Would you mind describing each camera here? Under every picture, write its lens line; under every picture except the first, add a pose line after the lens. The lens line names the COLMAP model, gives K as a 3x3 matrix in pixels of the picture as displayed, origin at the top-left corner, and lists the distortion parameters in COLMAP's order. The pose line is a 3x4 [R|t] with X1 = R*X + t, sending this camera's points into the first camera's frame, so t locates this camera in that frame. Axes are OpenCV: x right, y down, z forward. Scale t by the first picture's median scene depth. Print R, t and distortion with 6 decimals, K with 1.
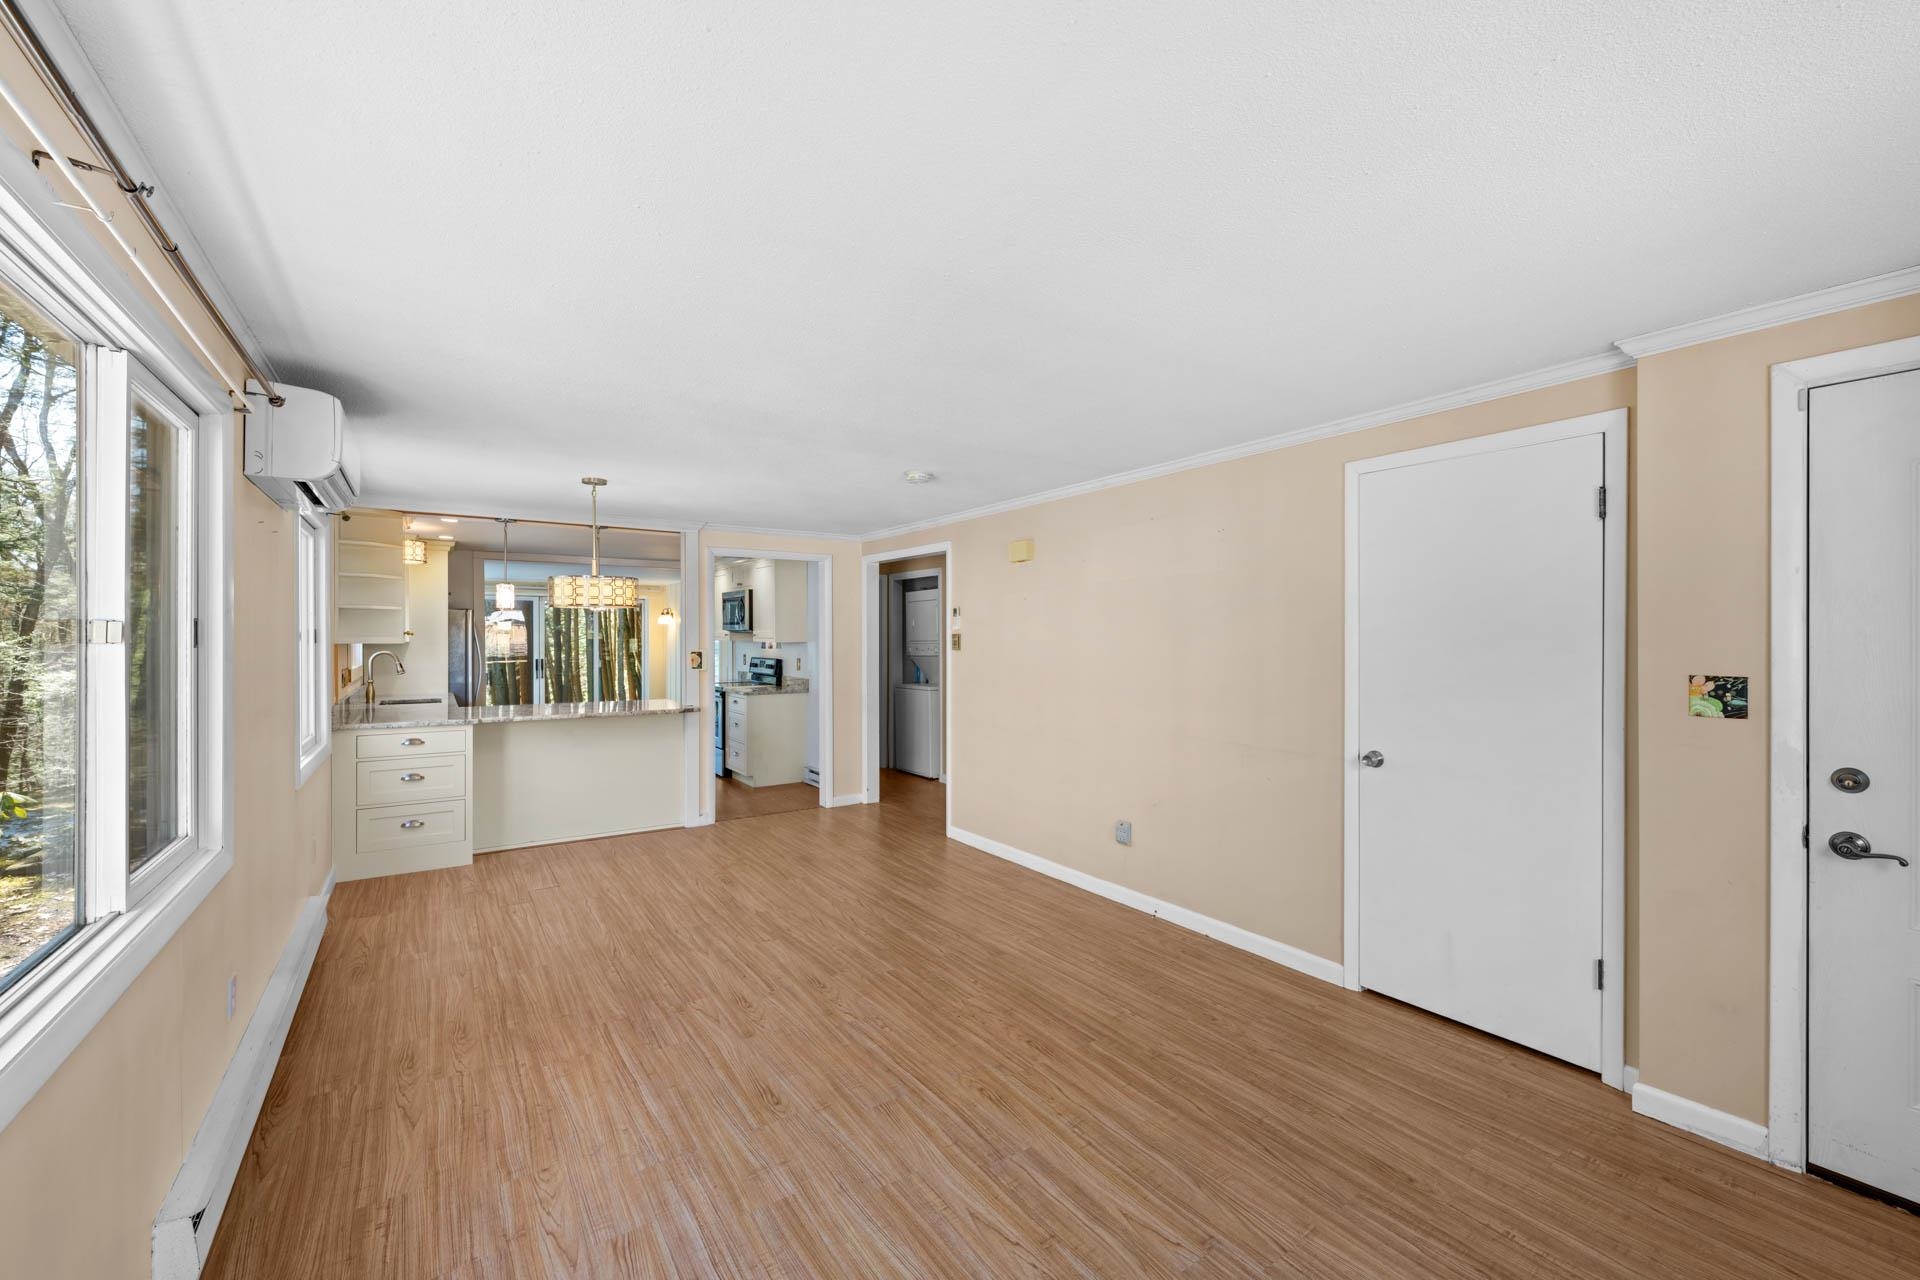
lens RADIAL K [[768.2, 0, 960.0], [0, 768.2, 640.0], [0, 0, 1]] dist [-0.001948, -0.000182]
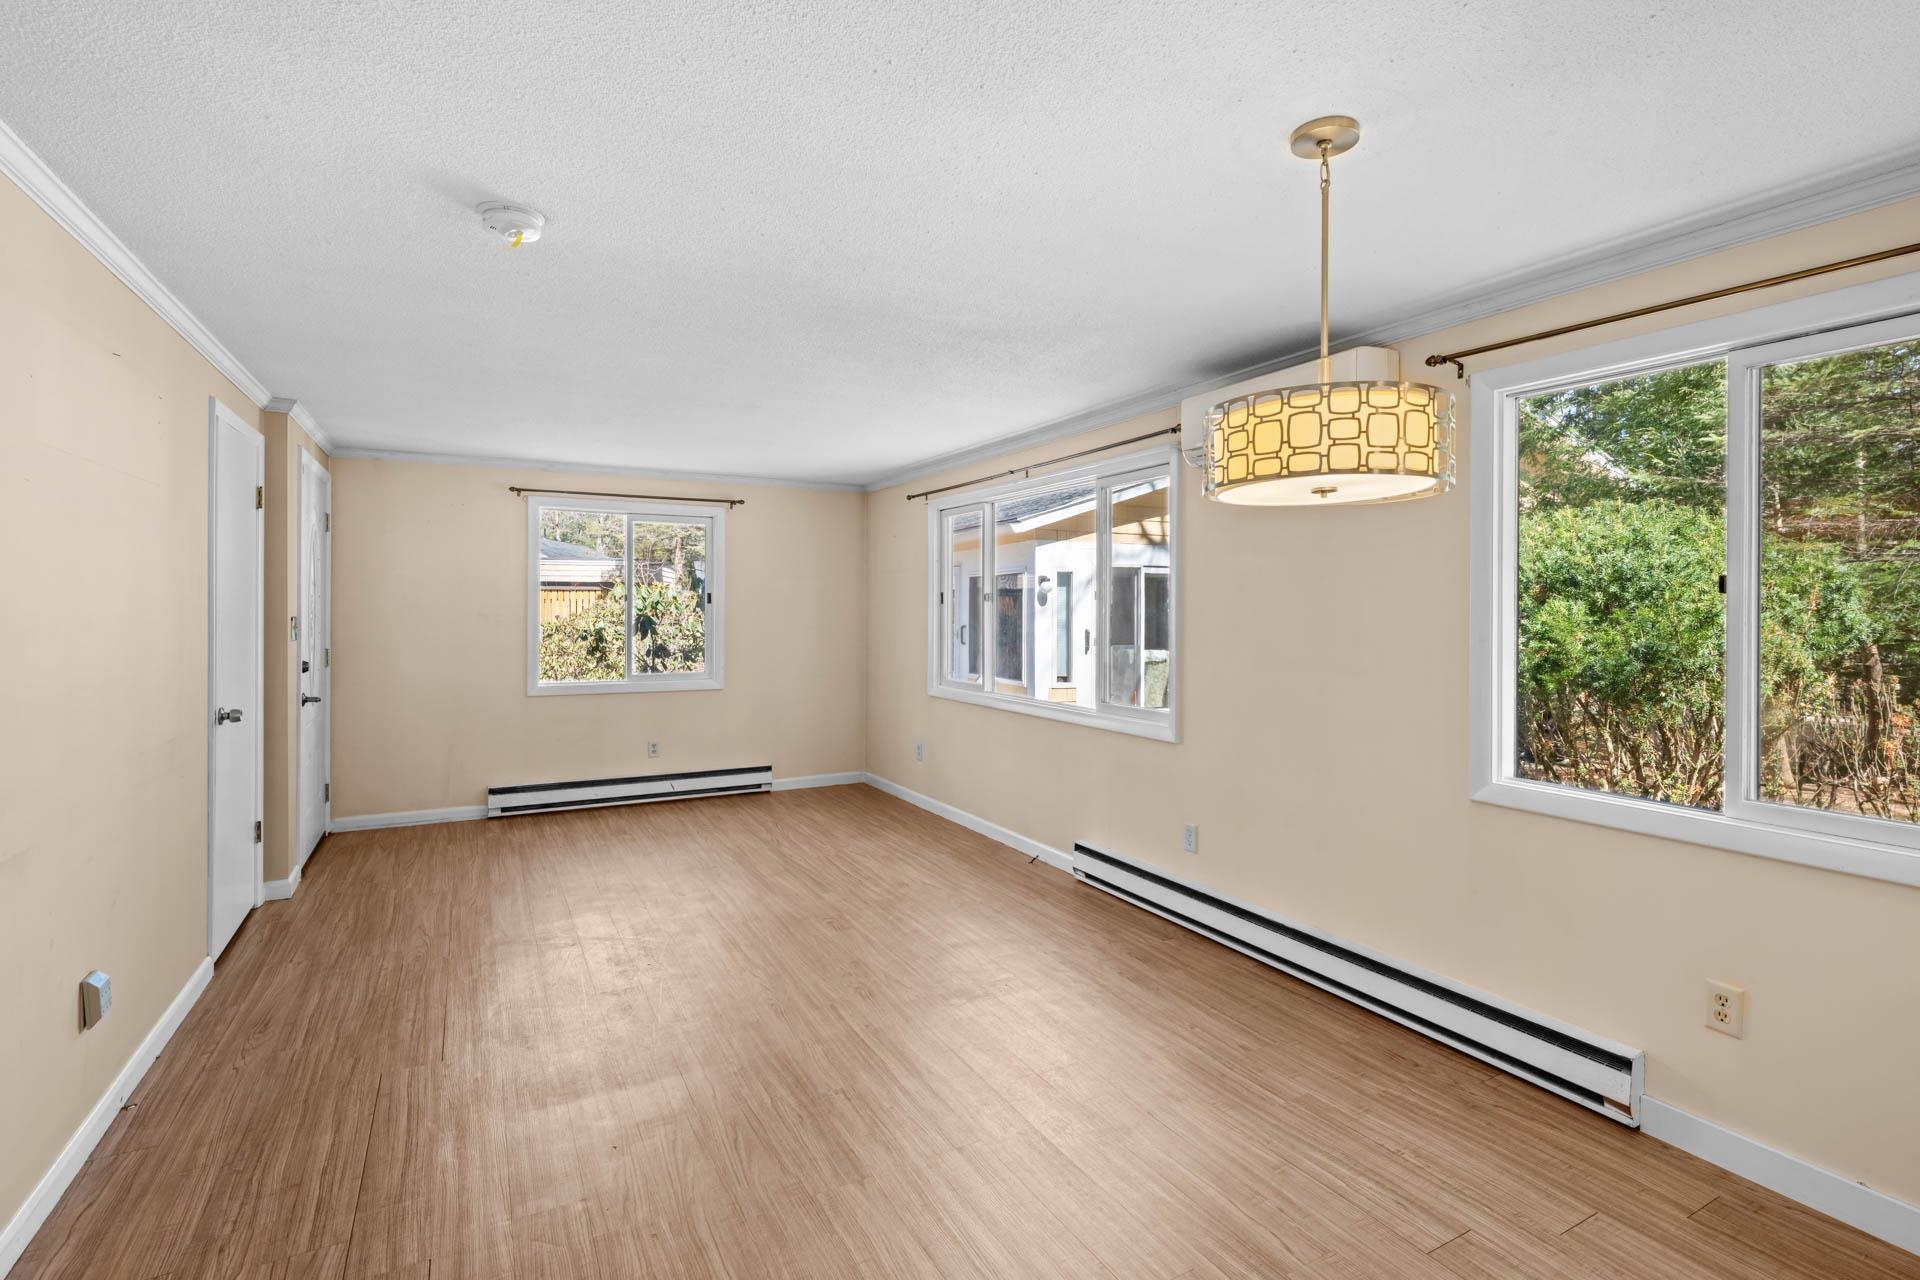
lens RADIAL K [[902.3, 0, 961.8], [0, 902.3, 601.1], [0, 0, 1]] dist [-0.000814, -0.000470]
pose [[-0.994654, -0.000815, 0.103260, -0.612111], [-0.001565, 0.999973, -0.007178, 0.019460], [-0.103251, -0.007301, -0.994629, 2.474272]]
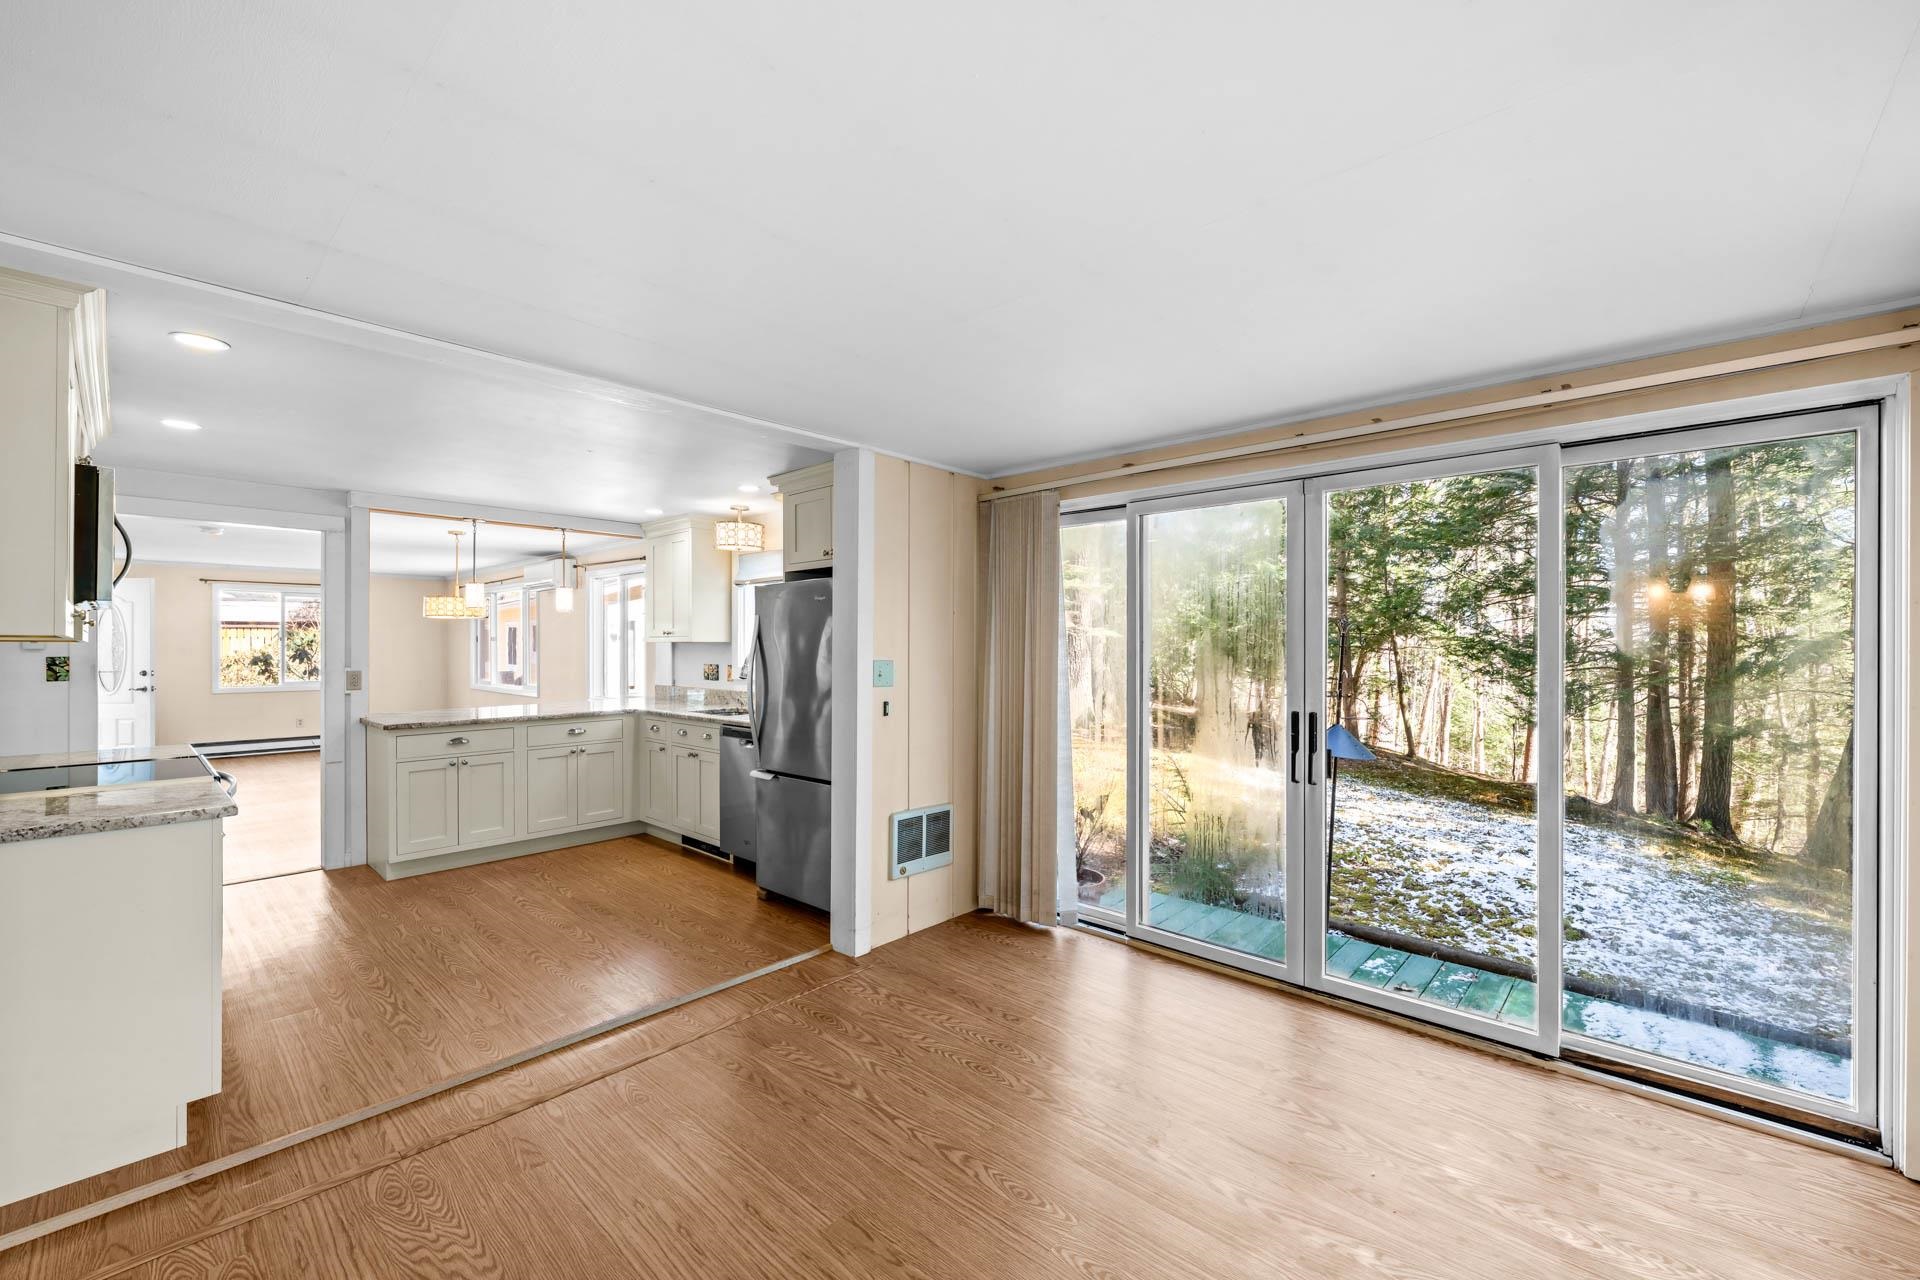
lens RADIAL K [[770.6, 0, 960.0], [0, 770.6, 640.0], [0, 0, 1]] dist [-0.000430, 0.000311]
pose [[-0.974381, 0.000987, -0.224904, -1.880774], [0.001371, 0.999998, -0.001551, 0.010258], [0.224902, -0.001820, -0.974380, 4.614138]]
